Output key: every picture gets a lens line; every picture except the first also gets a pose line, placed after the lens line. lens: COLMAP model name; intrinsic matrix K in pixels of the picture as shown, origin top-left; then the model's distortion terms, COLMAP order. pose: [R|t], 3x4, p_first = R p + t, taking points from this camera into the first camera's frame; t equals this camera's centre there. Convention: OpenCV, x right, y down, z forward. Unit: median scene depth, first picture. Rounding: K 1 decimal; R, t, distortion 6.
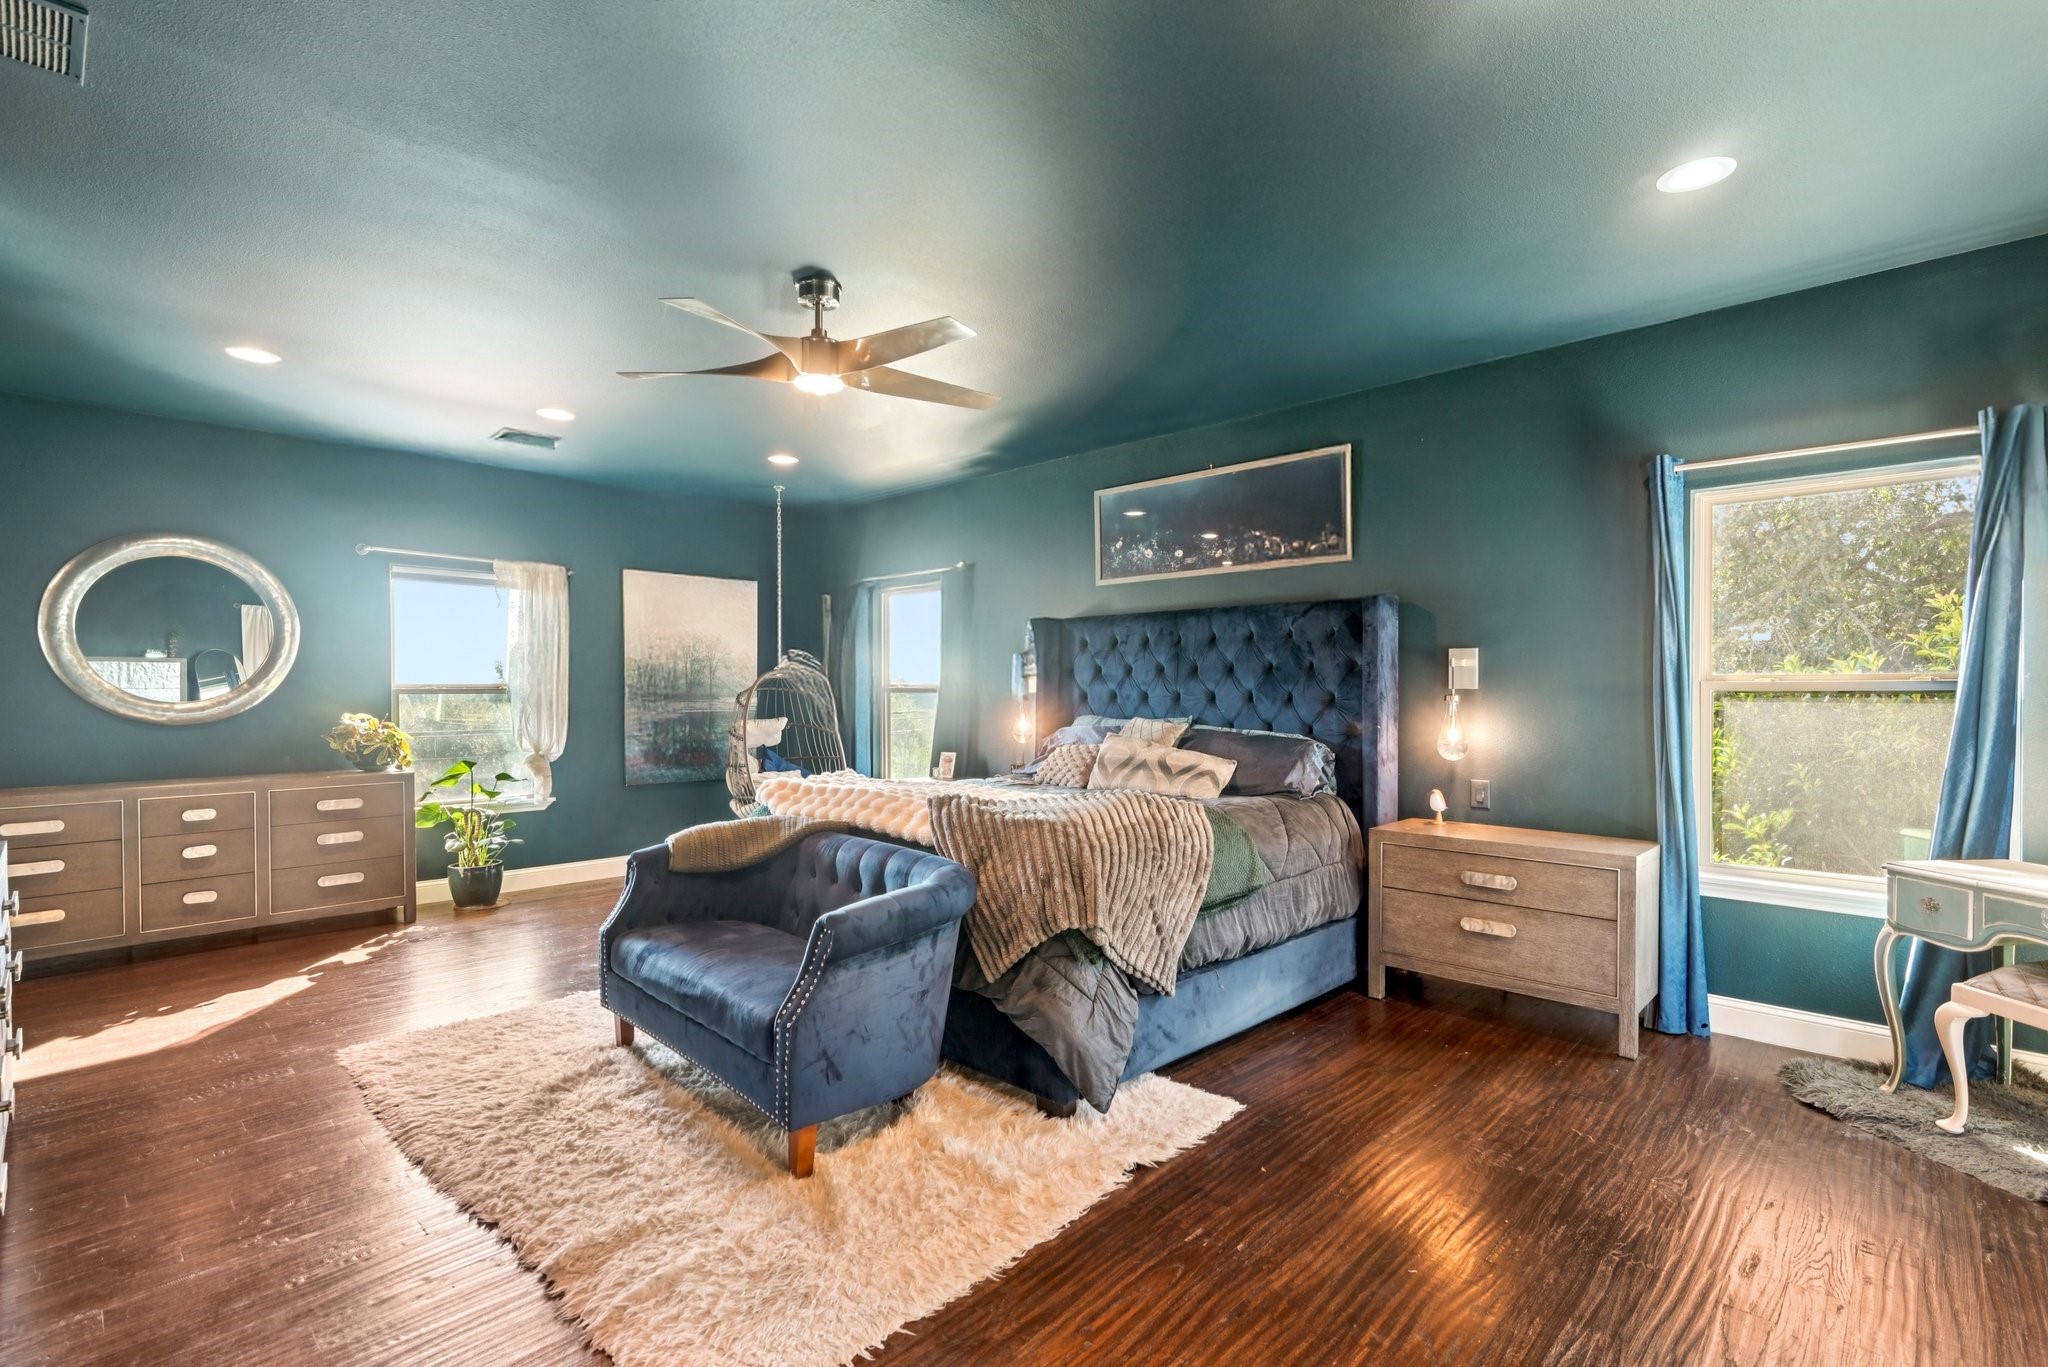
lens RADIAL K [[926.1, 0, 1026.6], [0, 926.1, 691.6], [0, 0, 1]] dist [-0.010618, -0.000137]
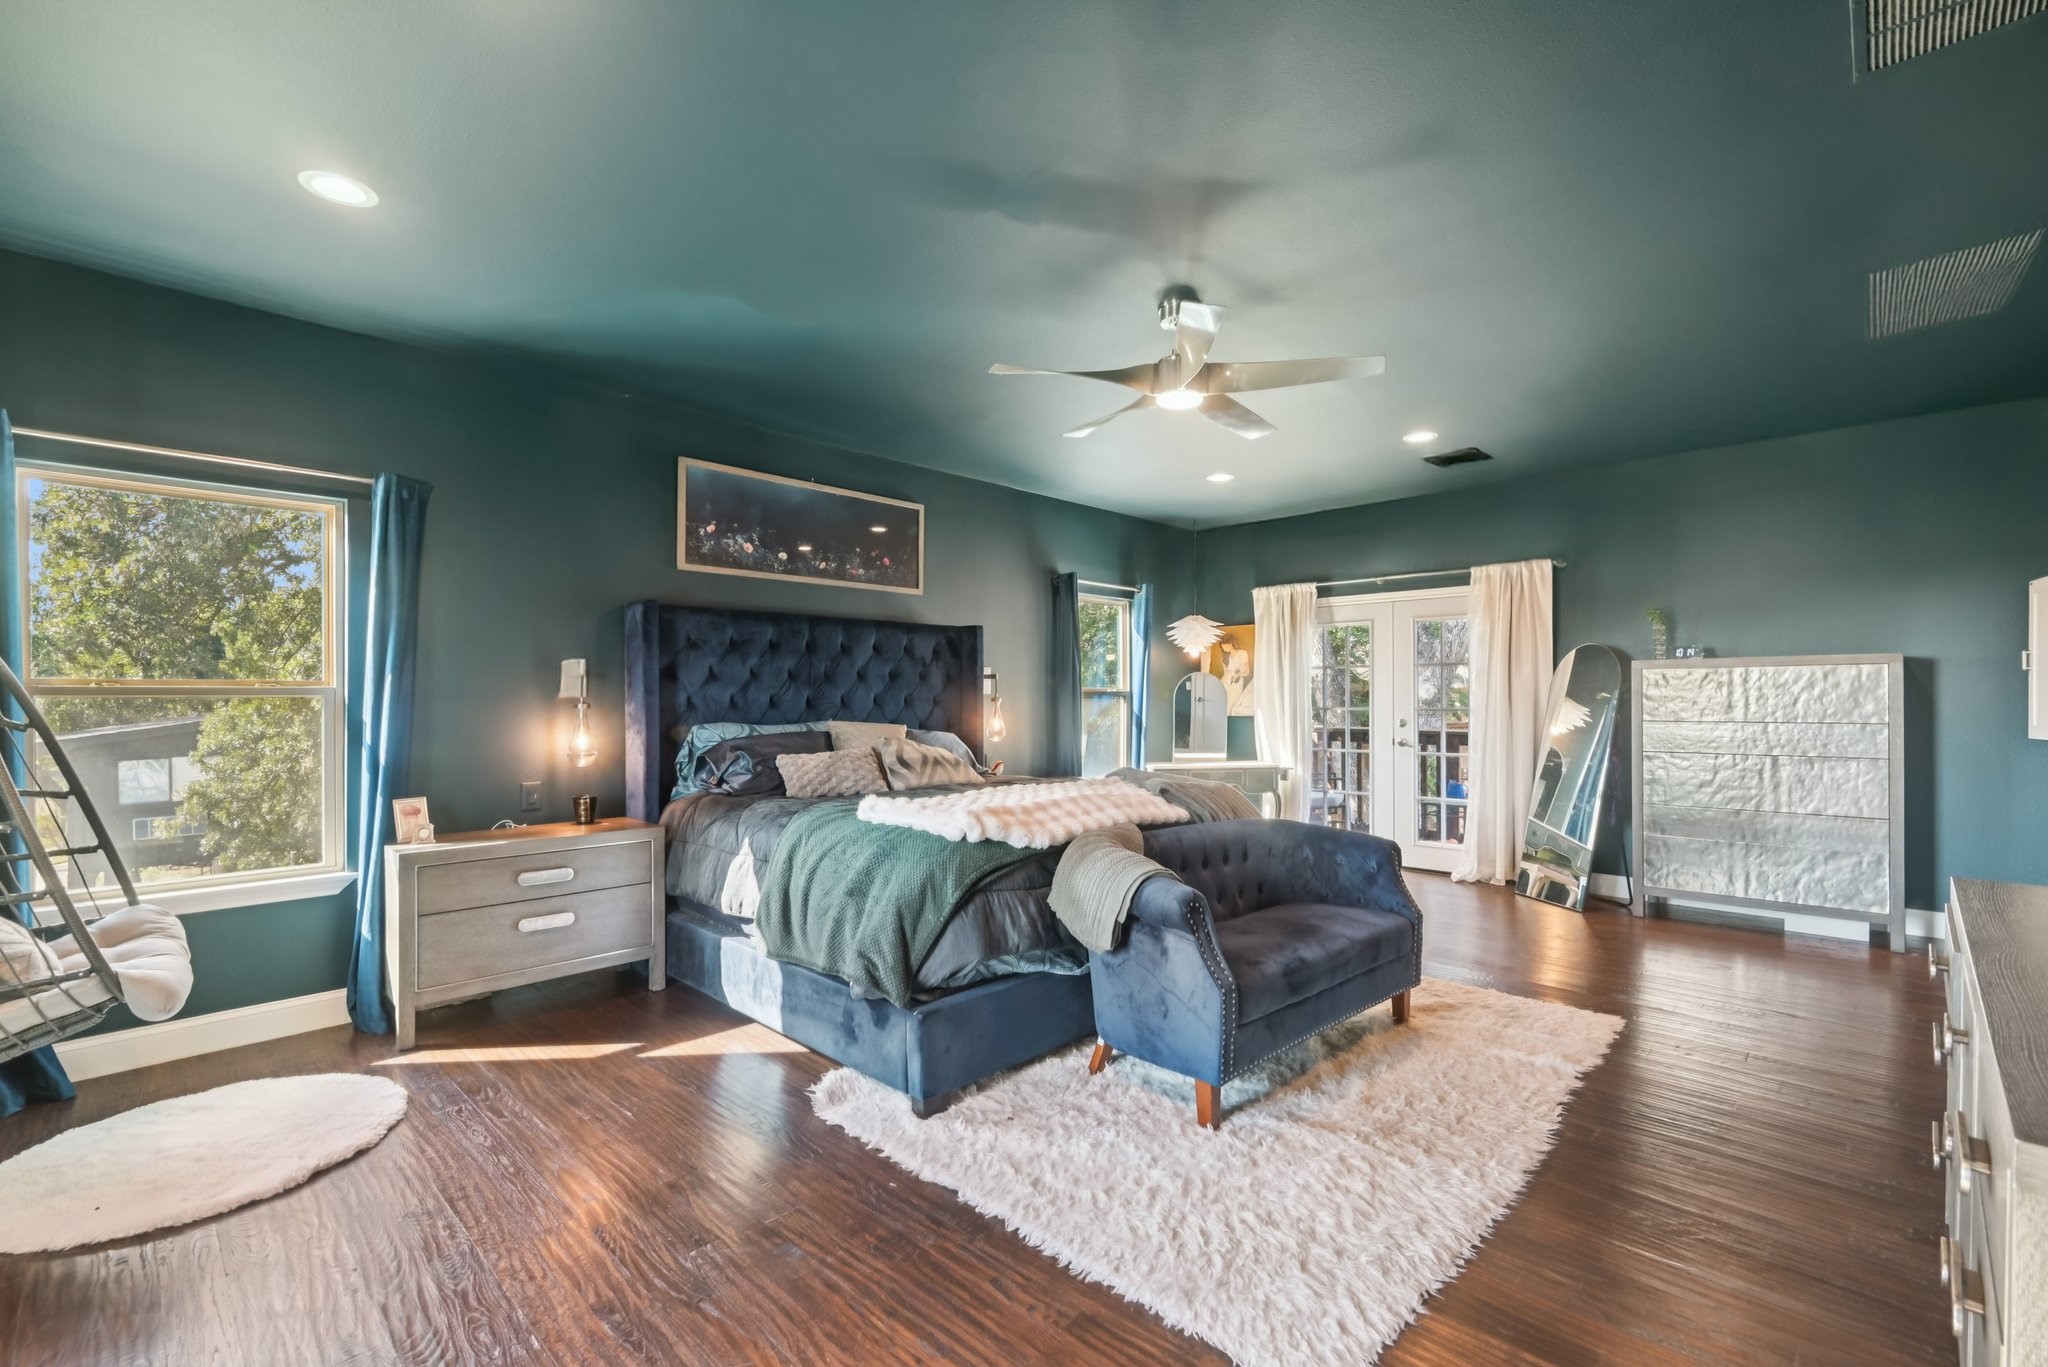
lens RADIAL K [[918.4, 0, 1014.8], [0, 918.4, 677.9], [0, 0, 1]] dist [-0.000721, -0.000025]
pose [[-0.018106, 0.007858, 0.999805, -0.941434], [0.007972, 0.999938, -0.007714, -0.010260], [-0.999804, 0.007831, -0.018168, 0.888111]]
